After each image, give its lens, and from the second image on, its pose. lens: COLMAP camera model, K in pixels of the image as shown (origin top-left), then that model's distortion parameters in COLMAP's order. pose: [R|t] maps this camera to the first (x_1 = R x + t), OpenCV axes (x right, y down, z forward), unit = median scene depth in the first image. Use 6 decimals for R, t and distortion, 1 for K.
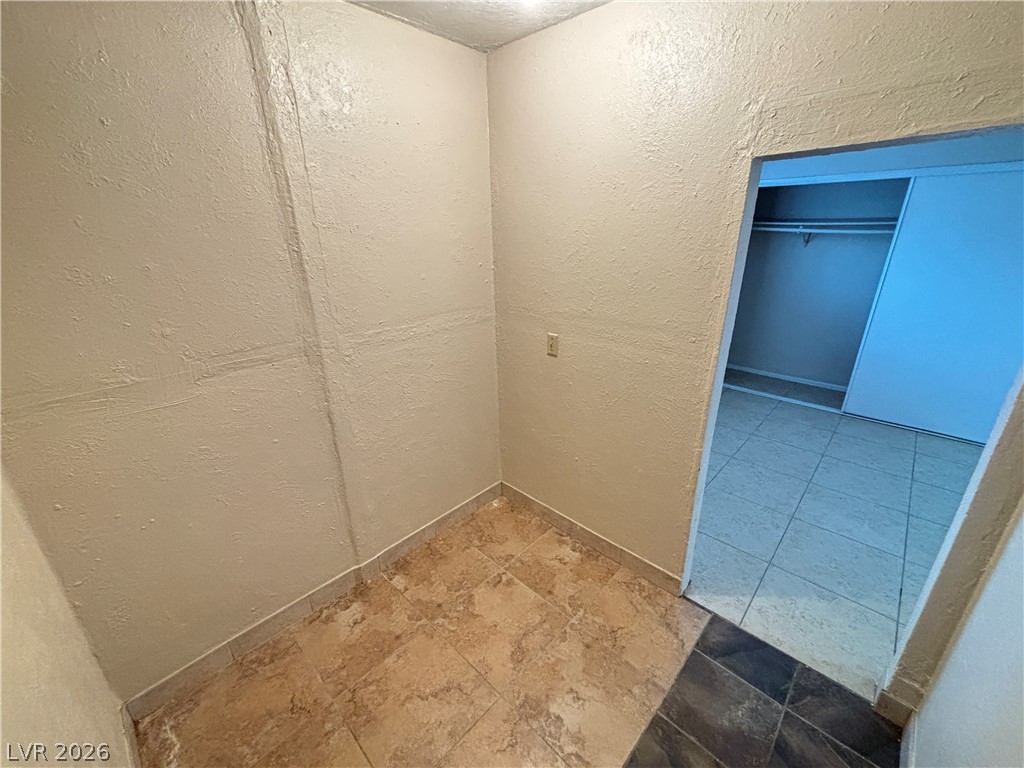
lens RADIAL K [[415.8, 0, 512.2], [0, 415.8, 386.2], [0, 0, 1]] dist [0.001625, -0.000281]
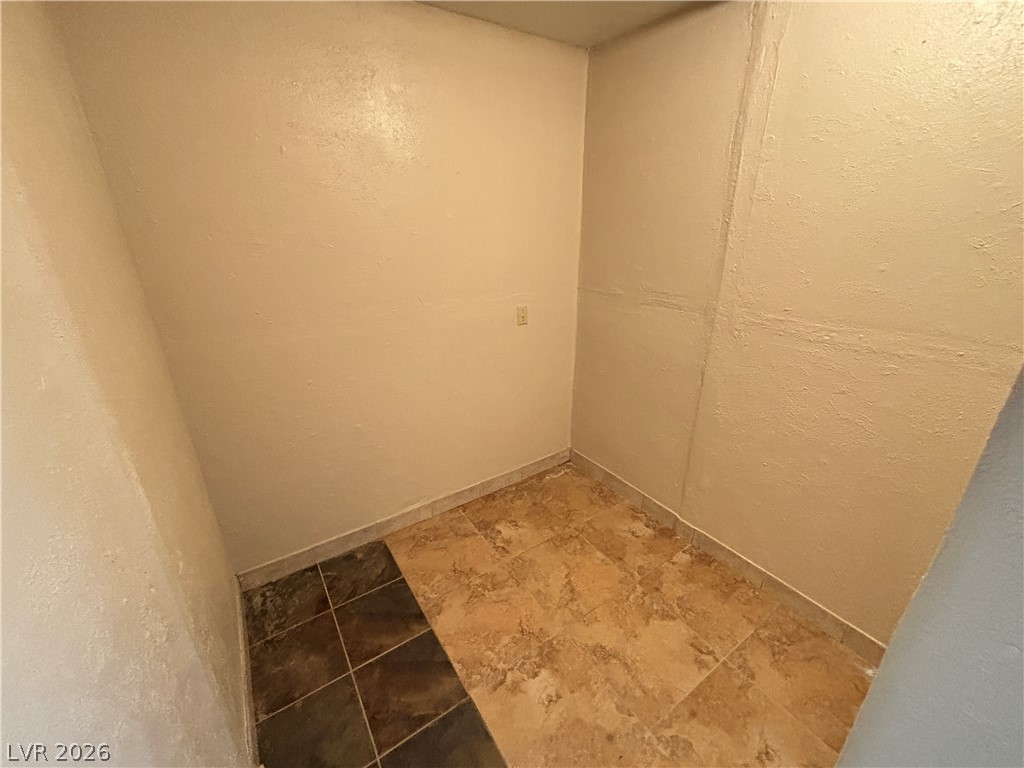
lens RADIAL K [[415.8, 0, 516.1], [0, 415.8, 387.6], [0, 0, 1]] dist [0.001625, -0.000281]
pose [[-0.204332, 0.378292, -0.902853, 0.682389], [-0.343267, 0.836056, 0.427992, -0.205397], [0.916742, 0.397372, -0.040977, 0.611402]]
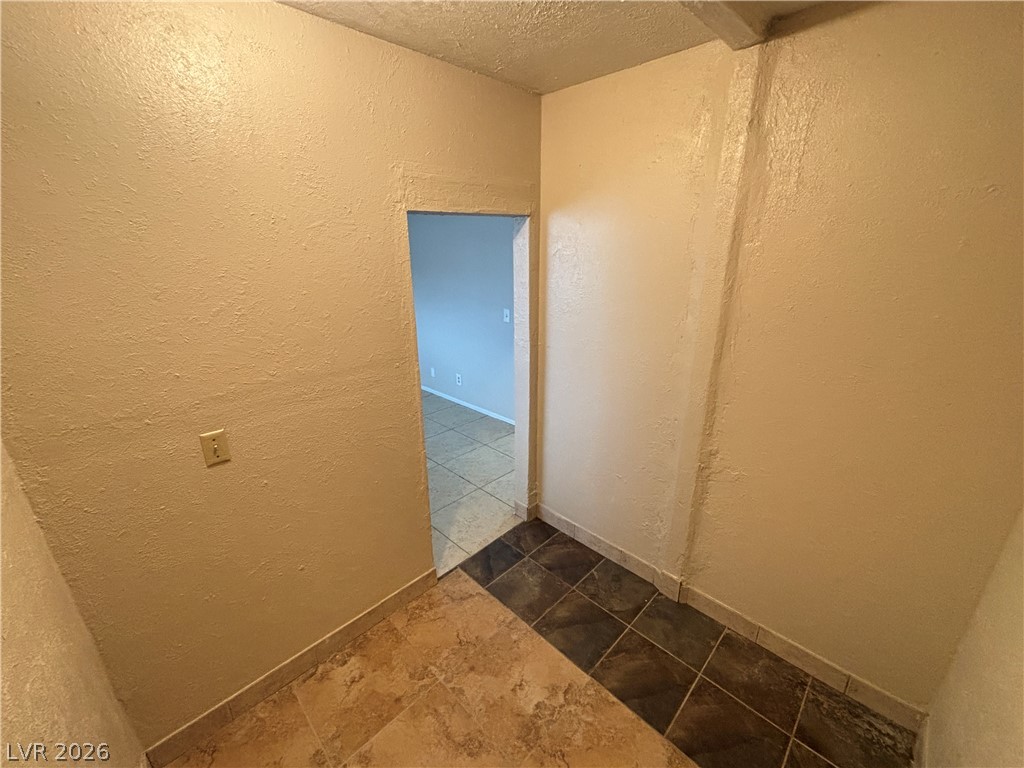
lens RADIAL K [[415.8, 0, 510.1], [0, 415.8, 388.8], [0, 0, 1]] dist [0.001625, -0.000281]
pose [[0.019638, -0.309735, 0.950620, -0.576938], [0.365428, 0.887243, 0.281536, -0.236343], [-0.930632, 0.341855, 0.130609, 0.550566]]
